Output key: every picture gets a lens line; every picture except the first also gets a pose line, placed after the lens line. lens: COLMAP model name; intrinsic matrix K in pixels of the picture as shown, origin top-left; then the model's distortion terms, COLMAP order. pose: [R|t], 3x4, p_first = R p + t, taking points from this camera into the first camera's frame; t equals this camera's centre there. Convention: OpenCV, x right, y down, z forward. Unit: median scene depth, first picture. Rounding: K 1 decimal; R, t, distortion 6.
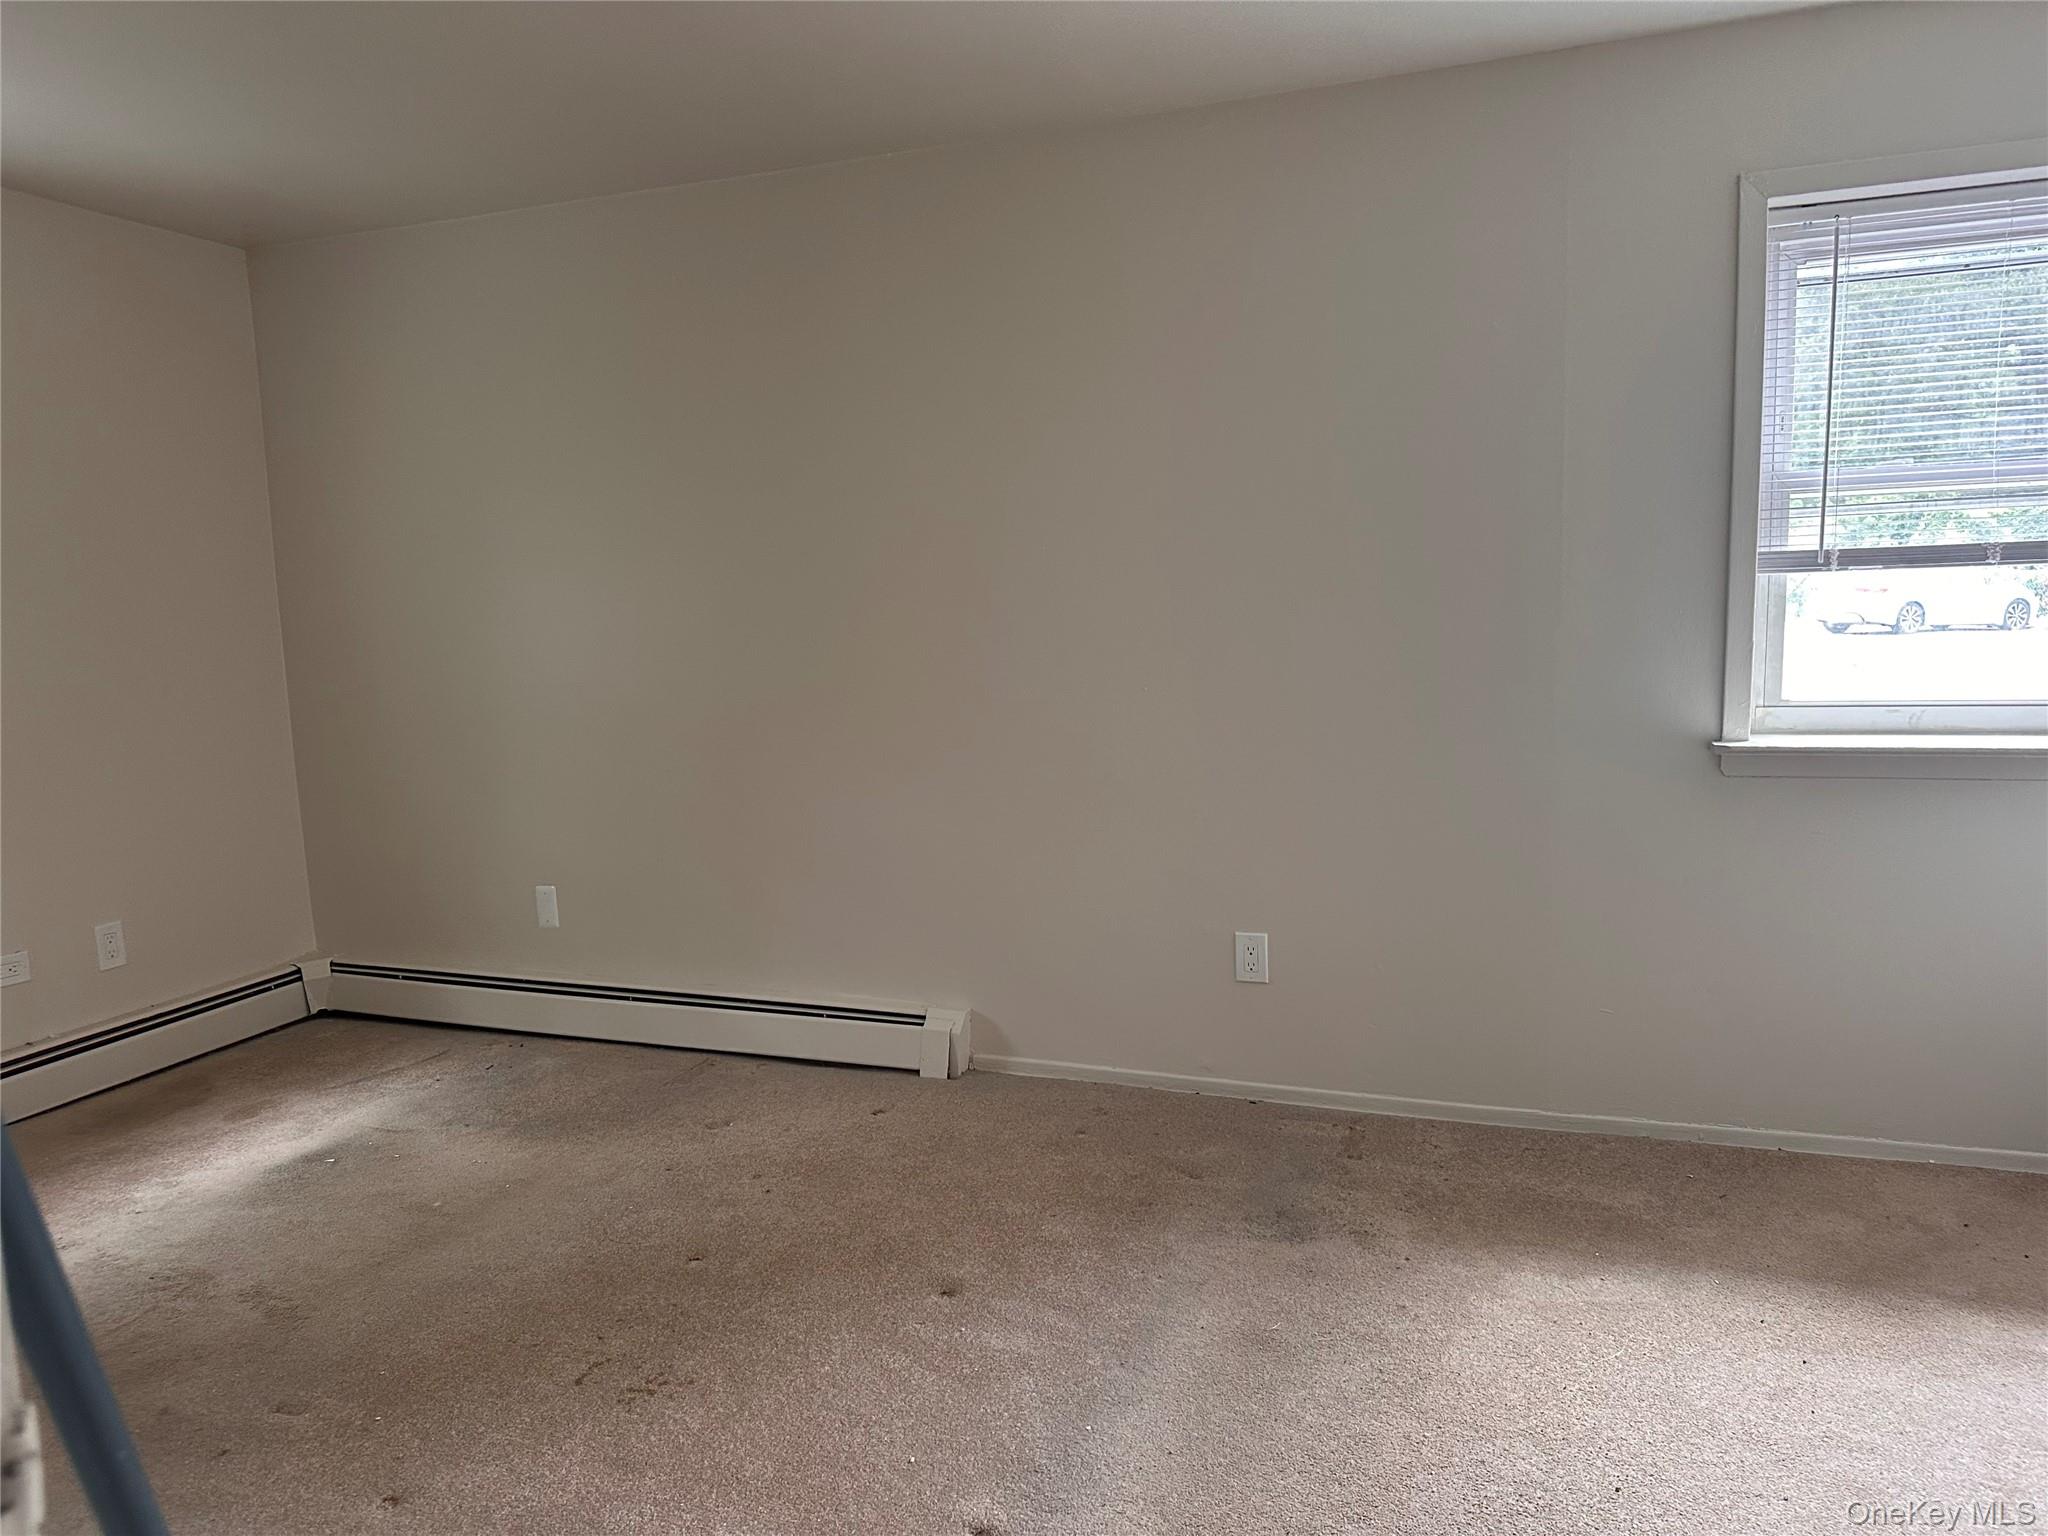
lens RADIAL K [[1428.3, 0, 1021.5], [0, 1428.3, 784.1], [0, 0, 1]] dist [0.011596, -0.000777]
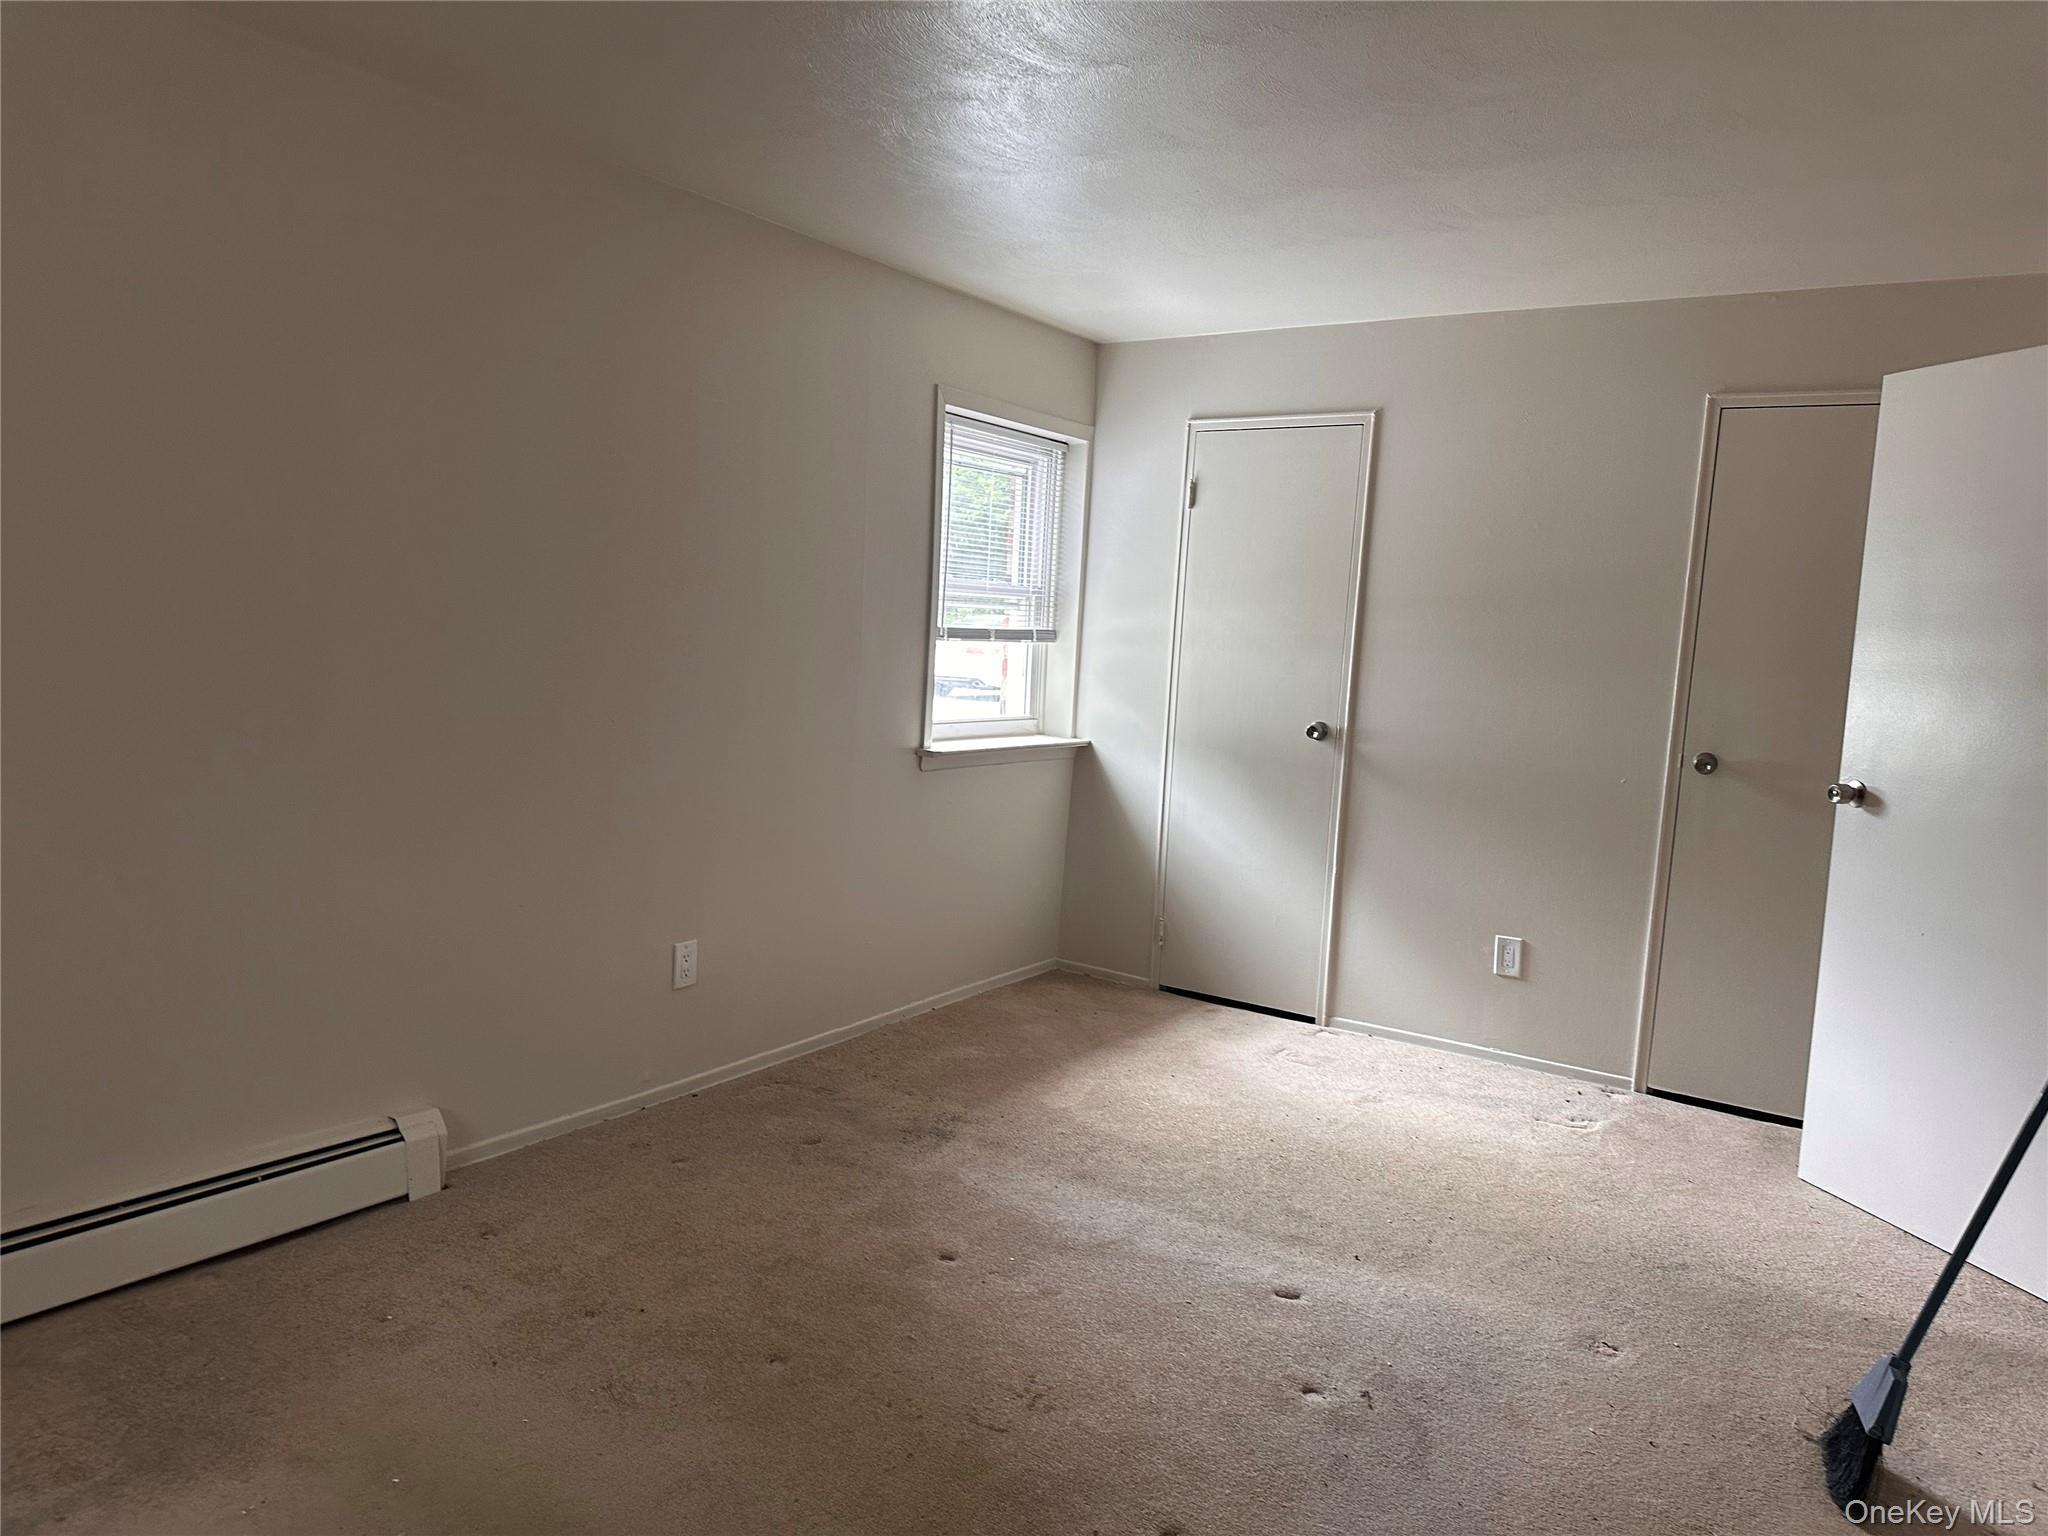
lens RADIAL K [[1428.3, 0, 1020.7], [0, 1428.3, 757.6], [0, 0, 1]] dist [0.011596, -0.000777]
pose [[0.187998, -0.041253, 0.981303, -0.974092], [0.068895, 0.997210, 0.028723, -0.055433], [-0.979750, 0.062207, 0.190316, 0.608406]]
